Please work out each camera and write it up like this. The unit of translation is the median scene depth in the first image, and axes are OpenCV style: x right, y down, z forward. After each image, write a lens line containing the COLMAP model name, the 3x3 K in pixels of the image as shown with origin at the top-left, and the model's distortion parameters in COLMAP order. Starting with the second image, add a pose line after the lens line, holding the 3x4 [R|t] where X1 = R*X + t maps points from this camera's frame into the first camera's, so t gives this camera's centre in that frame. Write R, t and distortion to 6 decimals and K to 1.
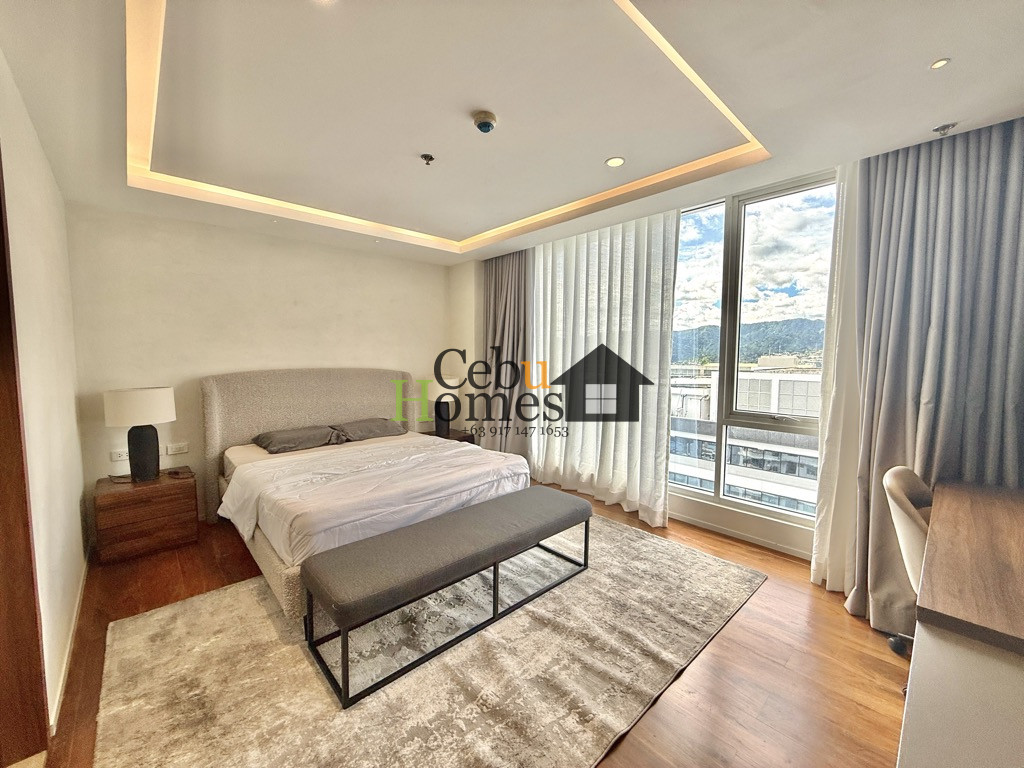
lens RADIAL K [[408.4, 0, 512.0], [0, 408.4, 384.0], [0, 0, 1]] dist [0.001012, 0.000119]
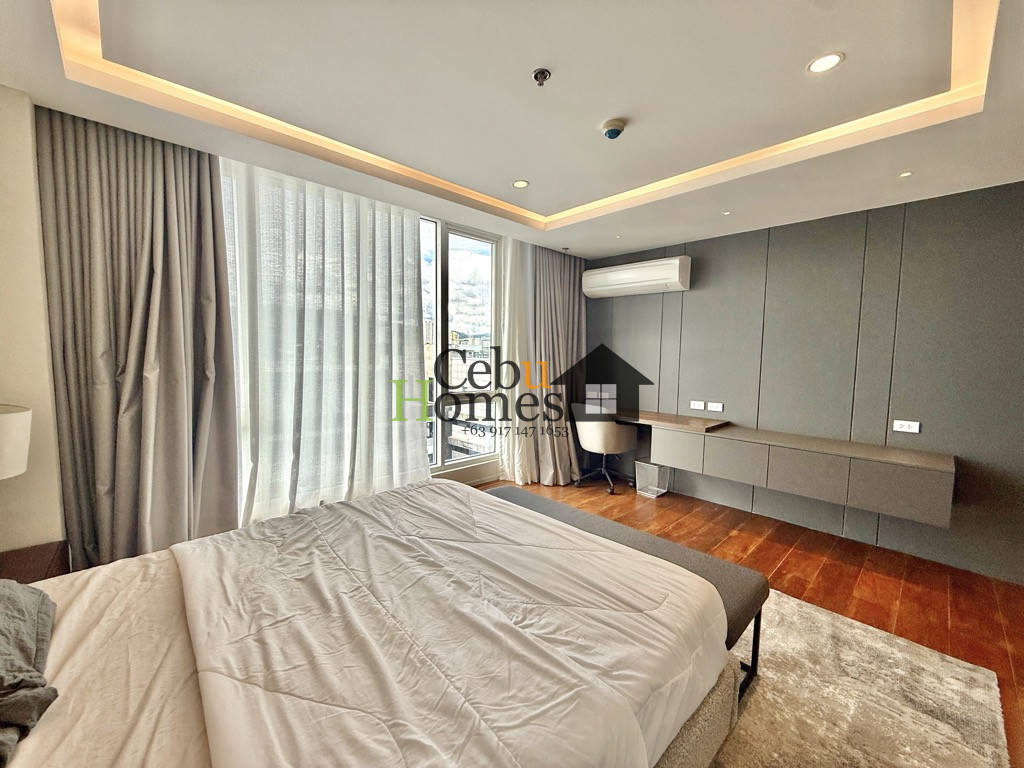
lens RADIAL K [[408.4, 0, 512.0], [0, 408.4, 384.0], [0, 0, 1]] dist [0.001012, 0.000119]
pose [[-0.013746, -0.077921, 0.996865, -0.895548], [0.056401, 0.995311, 0.078578, -0.067075], [-0.998314, 0.057304, -0.009287, 1.009742]]
